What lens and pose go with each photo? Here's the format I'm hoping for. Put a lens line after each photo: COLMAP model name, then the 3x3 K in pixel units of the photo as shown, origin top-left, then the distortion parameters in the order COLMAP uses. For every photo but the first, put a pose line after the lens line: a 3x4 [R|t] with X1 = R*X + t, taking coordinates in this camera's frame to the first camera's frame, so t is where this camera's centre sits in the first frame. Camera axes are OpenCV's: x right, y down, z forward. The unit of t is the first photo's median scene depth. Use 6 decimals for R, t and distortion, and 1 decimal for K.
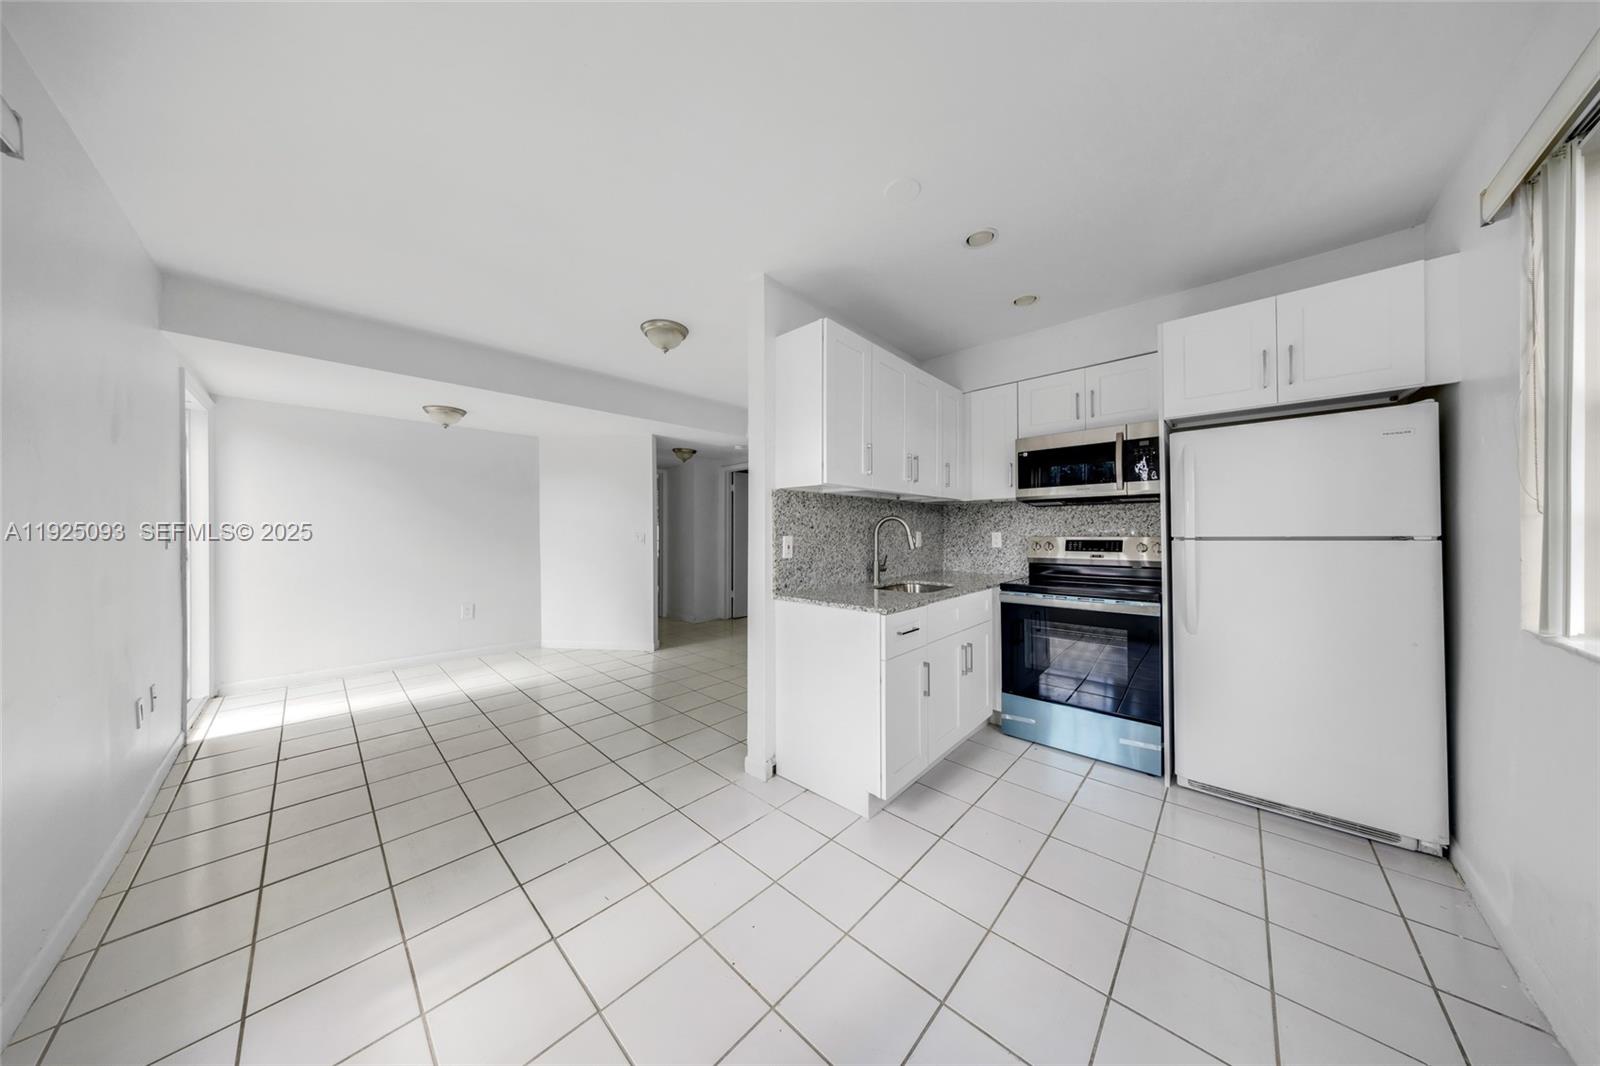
lens RADIAL K [[489.7, 0, 800.0], [0, 489.7, 533.0], [0, 0, 1]] dist [-0.000496, -0.001876]
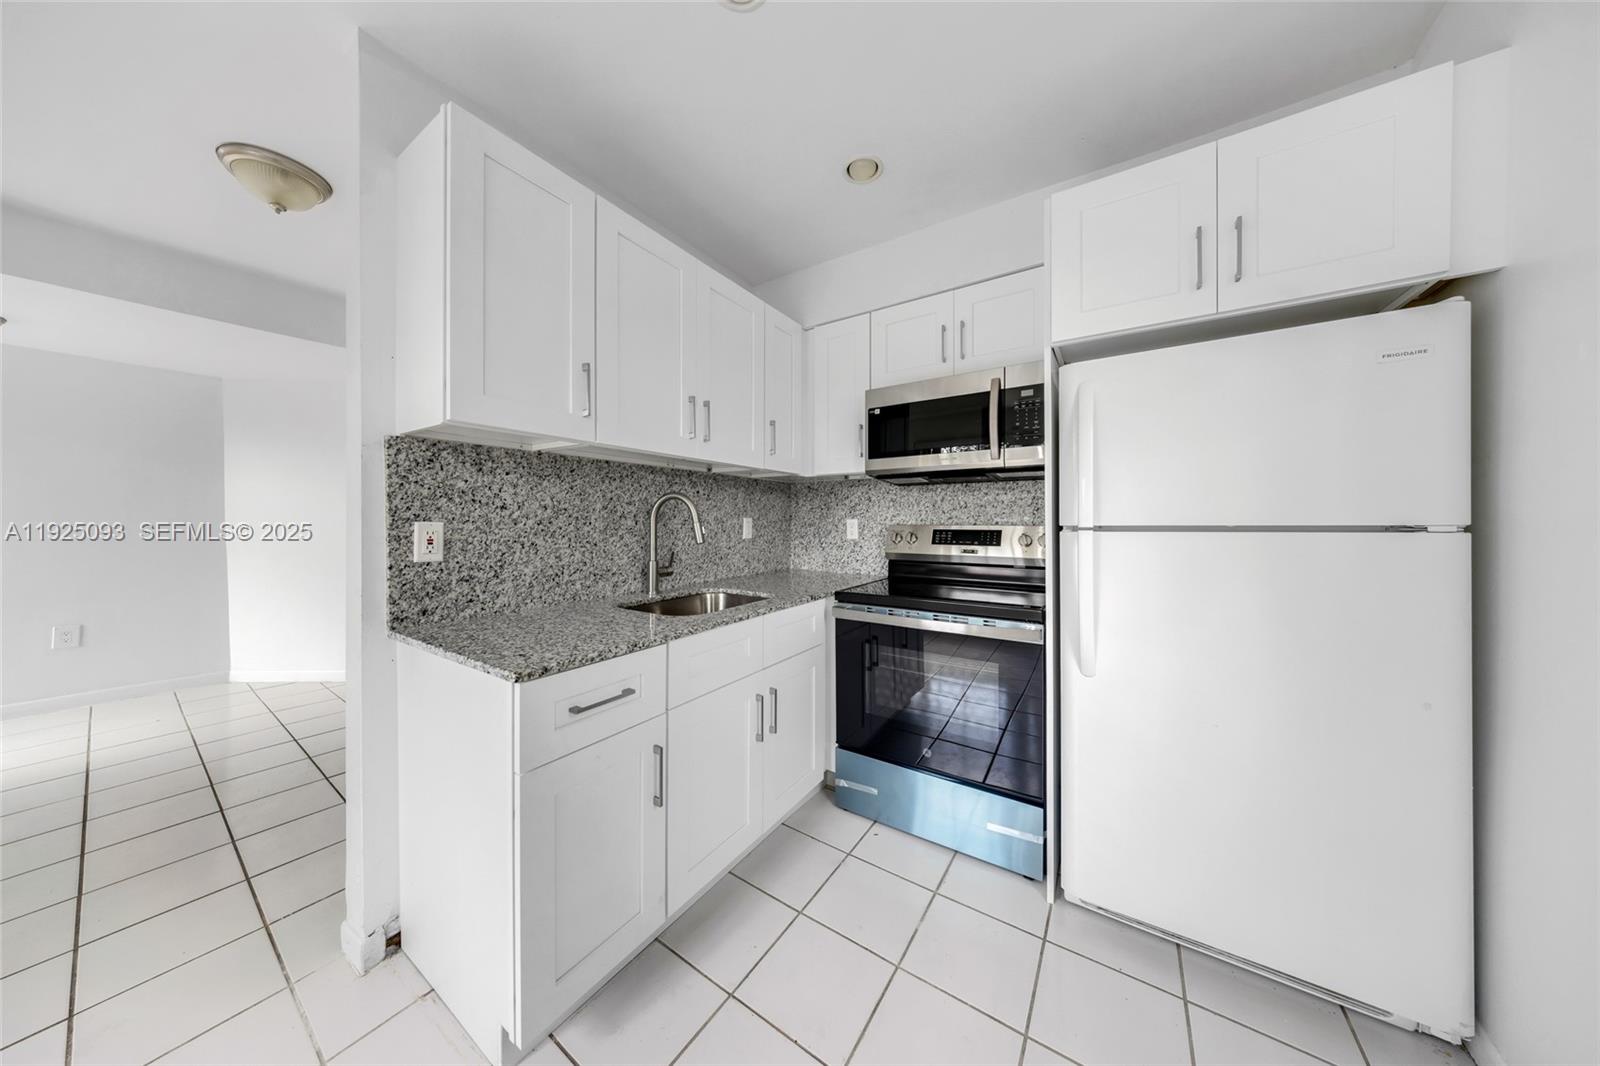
lens RADIAL K [[464.9, 0, 801.9], [0, 464.9, 526.6], [0, 0, 1]] dist [-0.005749, -0.000039]
pose [[0.990449, 0.003057, 0.137847, 0.275877], [-0.004545, 0.999935, 0.010480, 0.003465], [-0.137806, -0.011007, 0.990398, 0.360713]]
